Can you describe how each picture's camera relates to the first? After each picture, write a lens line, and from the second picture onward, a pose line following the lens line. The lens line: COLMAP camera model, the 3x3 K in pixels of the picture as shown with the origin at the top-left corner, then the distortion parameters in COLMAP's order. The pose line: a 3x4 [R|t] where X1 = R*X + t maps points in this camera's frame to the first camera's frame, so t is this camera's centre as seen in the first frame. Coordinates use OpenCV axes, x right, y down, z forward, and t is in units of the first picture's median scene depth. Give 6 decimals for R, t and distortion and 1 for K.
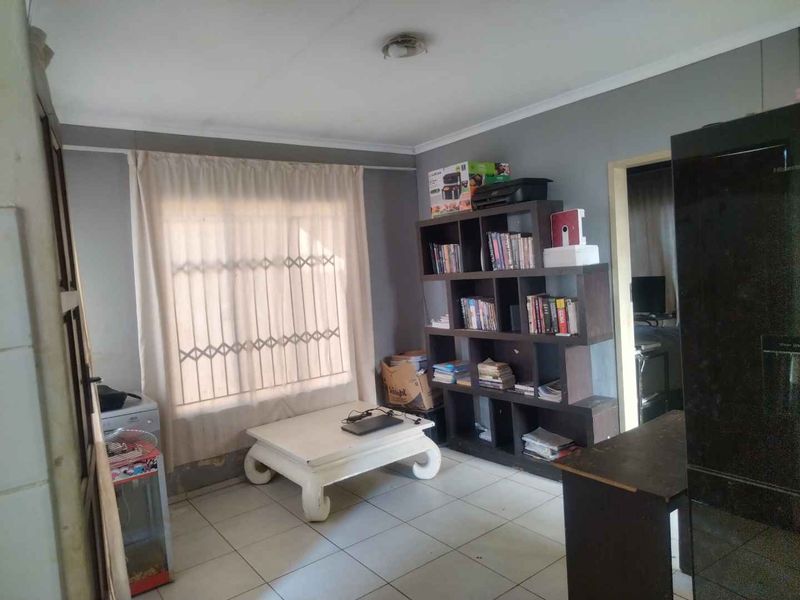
lens RADIAL K [[546.3, 0, 396.9], [0, 546.3, 299.6], [0, 0, 1]] dist [0.029161, -0.017451]
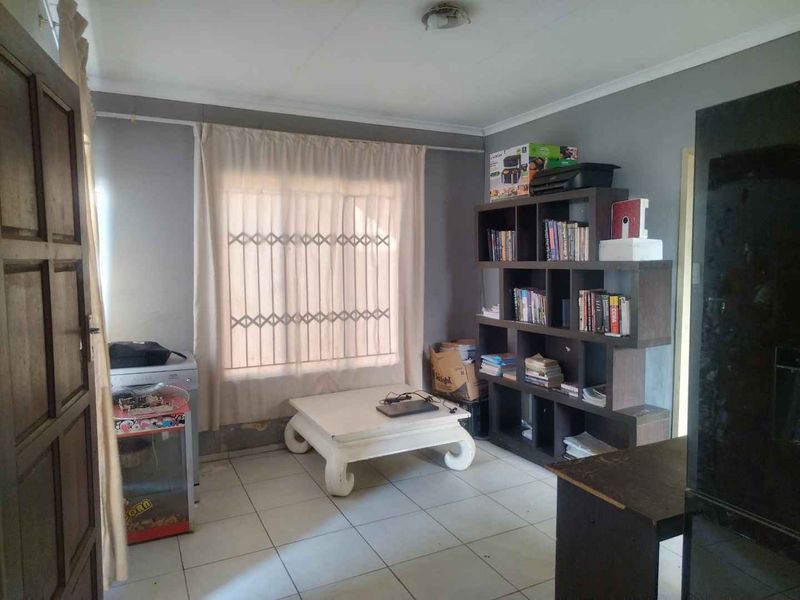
lens RADIAL K [[546.3, 0, 401.2], [0, 546.3, 299.3], [0, 0, 1]] dist [0.029161, -0.017451]
pose [[0.981507, 0.079543, -0.174119, 0.100744], [-0.075657, 0.996716, 0.028856, 0.004566], [0.175842, -0.015149, 0.984302, 0.028098]]
